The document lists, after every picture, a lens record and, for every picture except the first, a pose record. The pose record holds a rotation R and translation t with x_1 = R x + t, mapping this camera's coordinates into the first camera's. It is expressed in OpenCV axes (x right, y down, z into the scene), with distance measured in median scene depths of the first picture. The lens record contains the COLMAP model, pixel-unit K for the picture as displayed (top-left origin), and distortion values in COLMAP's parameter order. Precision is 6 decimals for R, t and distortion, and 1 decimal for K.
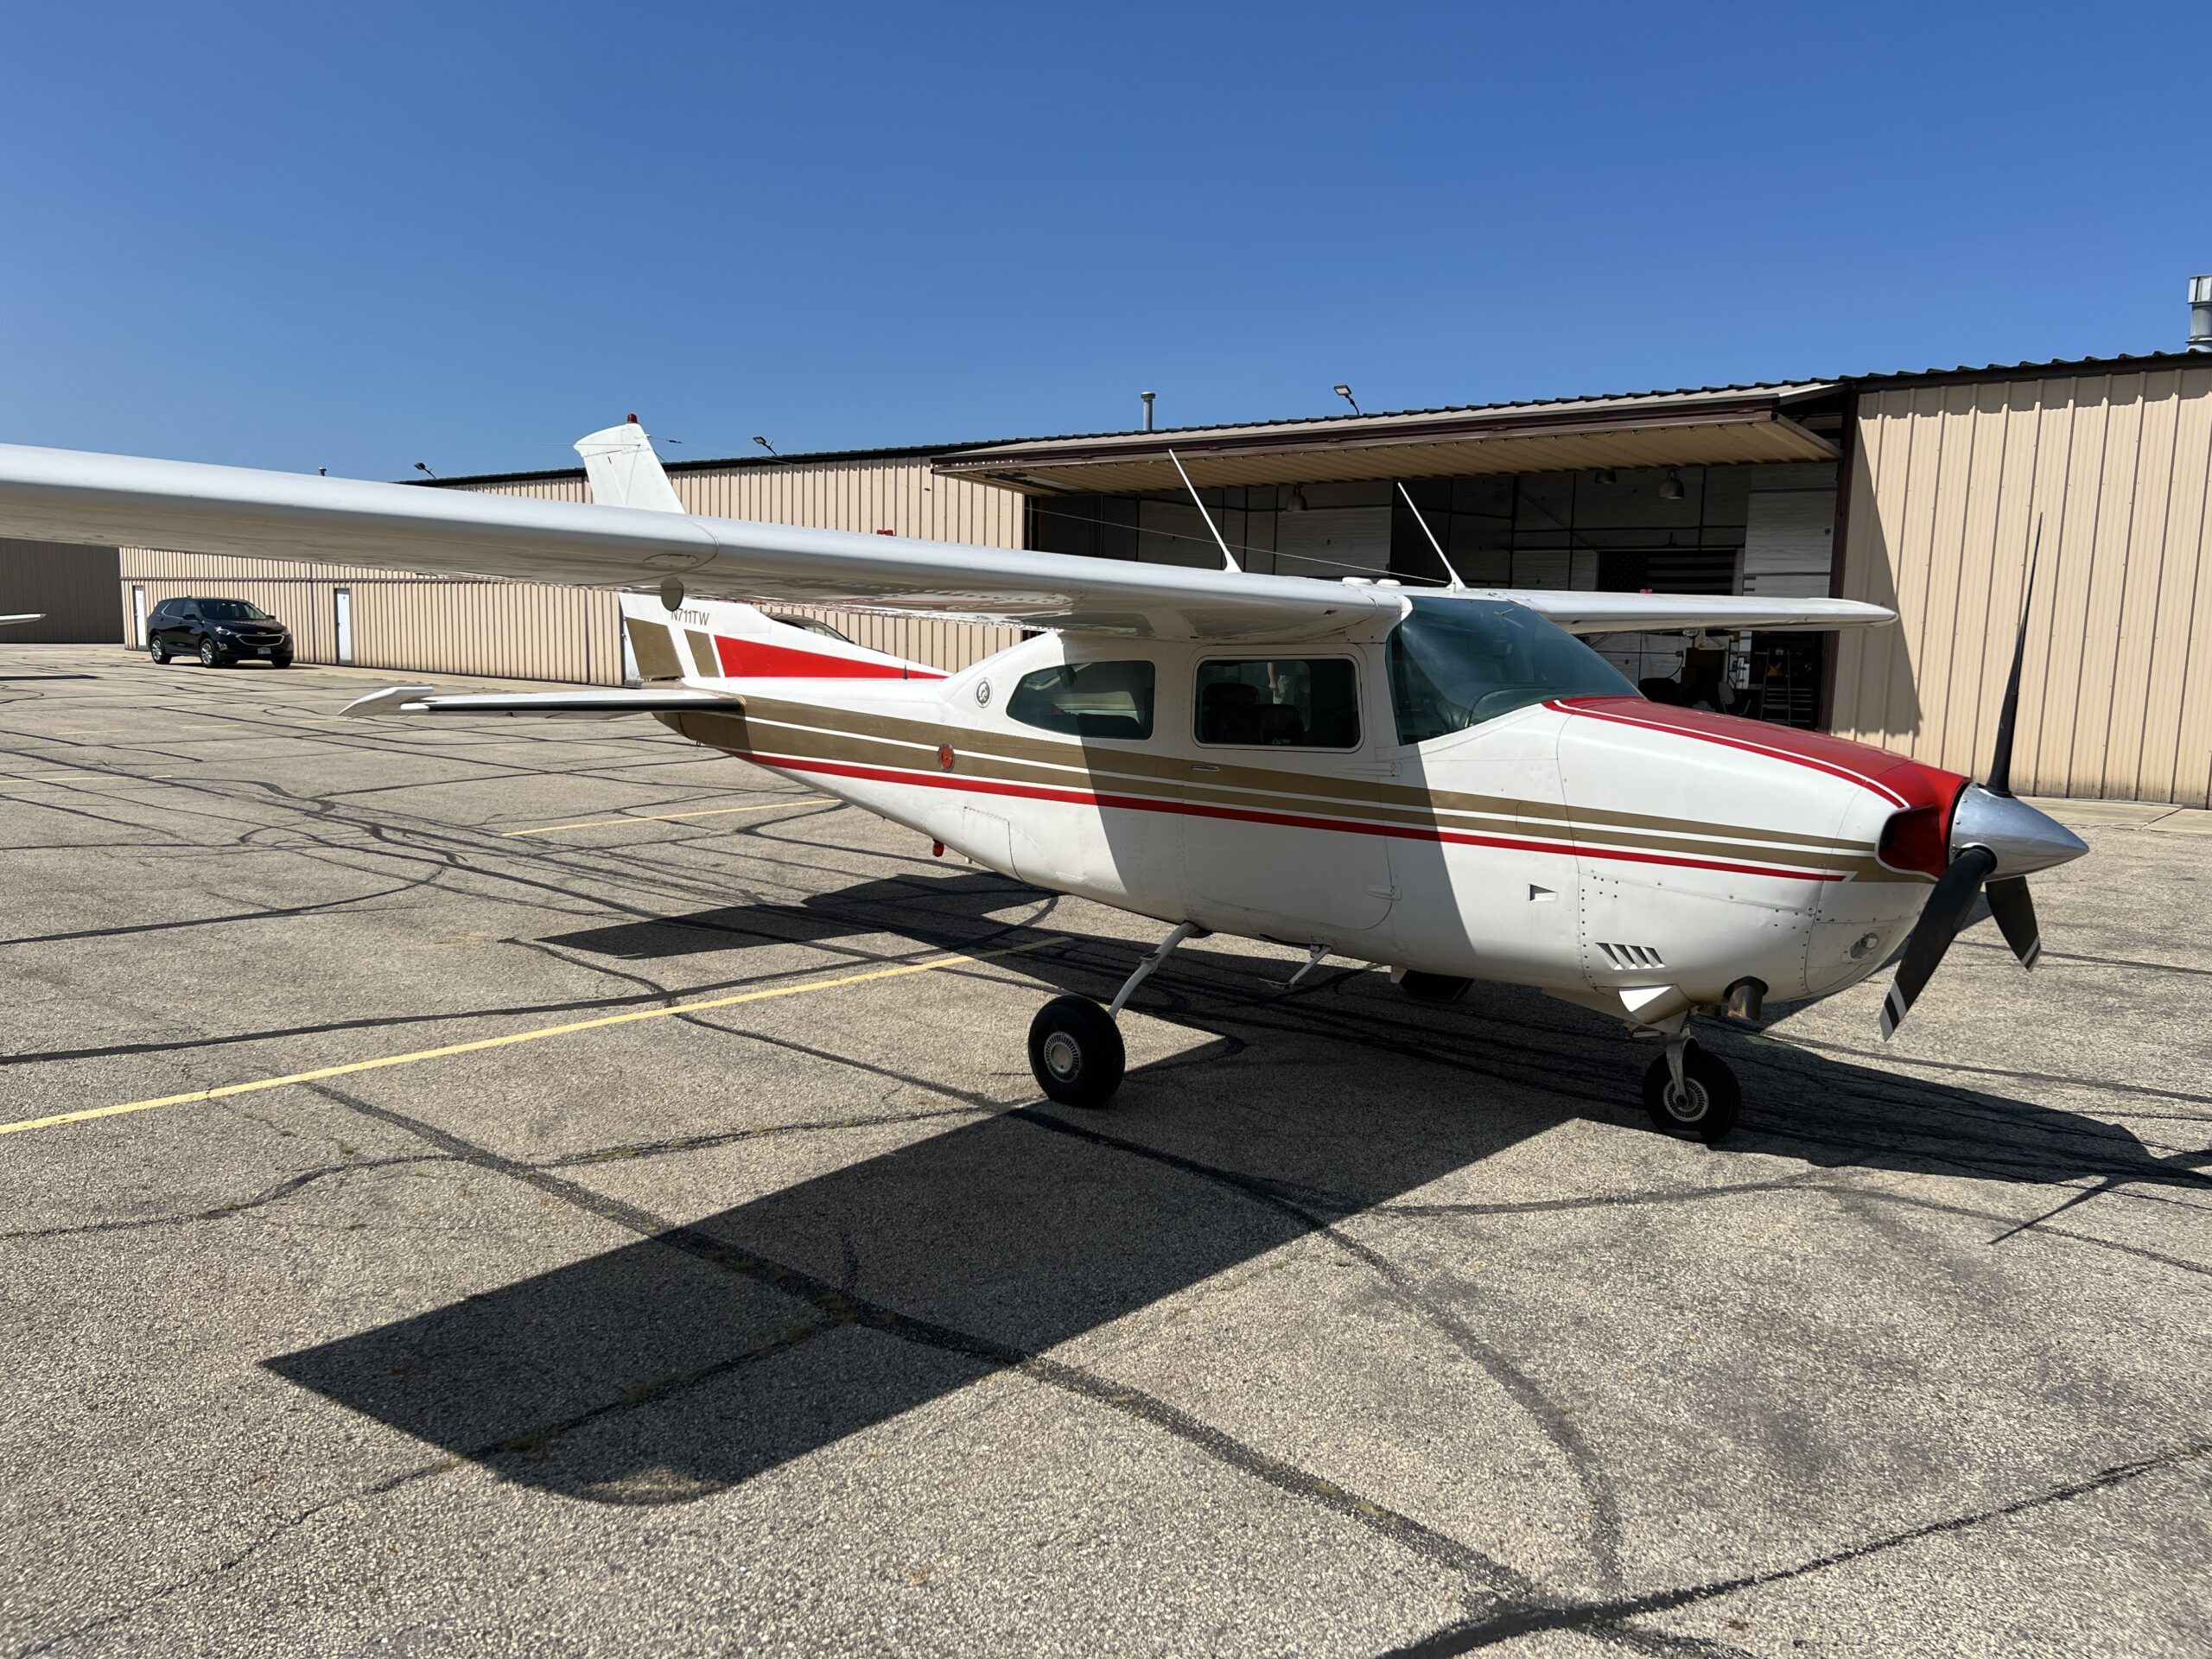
lens RADIAL K [[1672.1, 0, 1123.0], [0, 1672.1, 812.6], [0, 0, 1]] dist [0.045786, -0.050447]
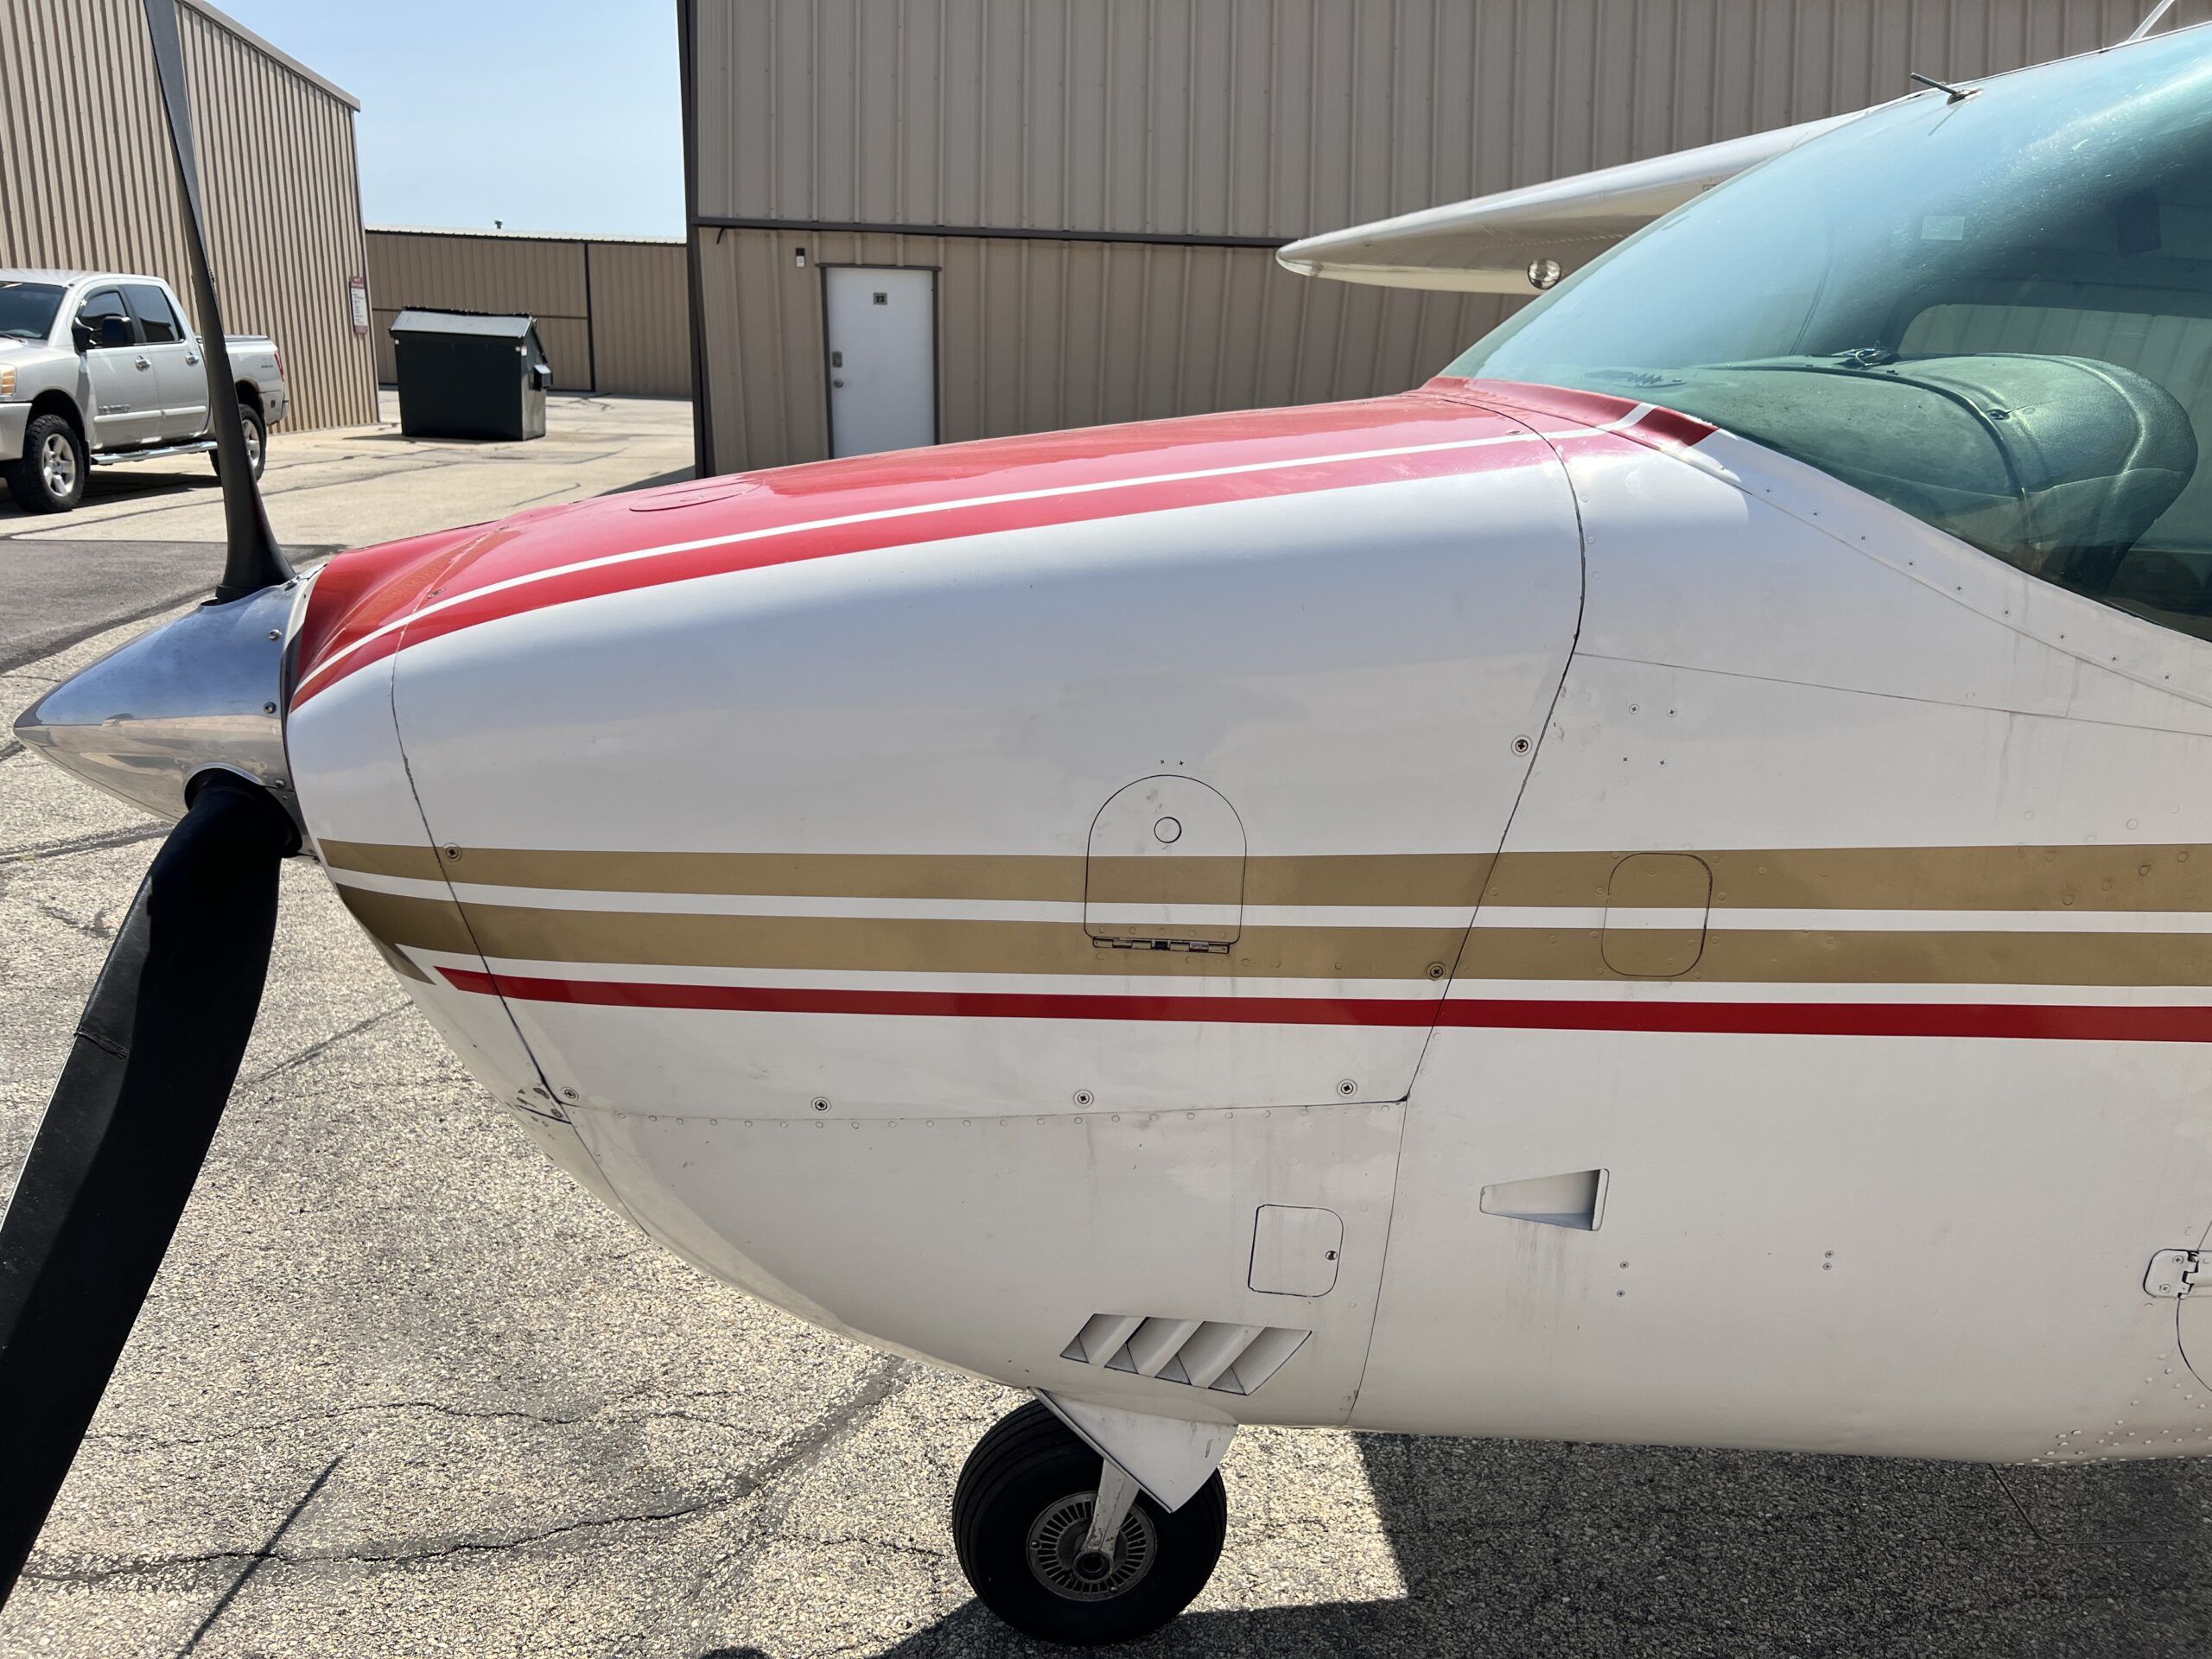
lens RADIAL K [[1669.4, 0, 1106.8], [0, 1669.4, 829.7], [0, 0, 1]] dist [0.052385, -0.057694]
pose [[-0.713939, 0.150819, -0.683772, 0.508207], [-0.118602, 0.936370, 0.330369, -0.078482], [0.690090, 0.316961, -0.650624, 1.083566]]
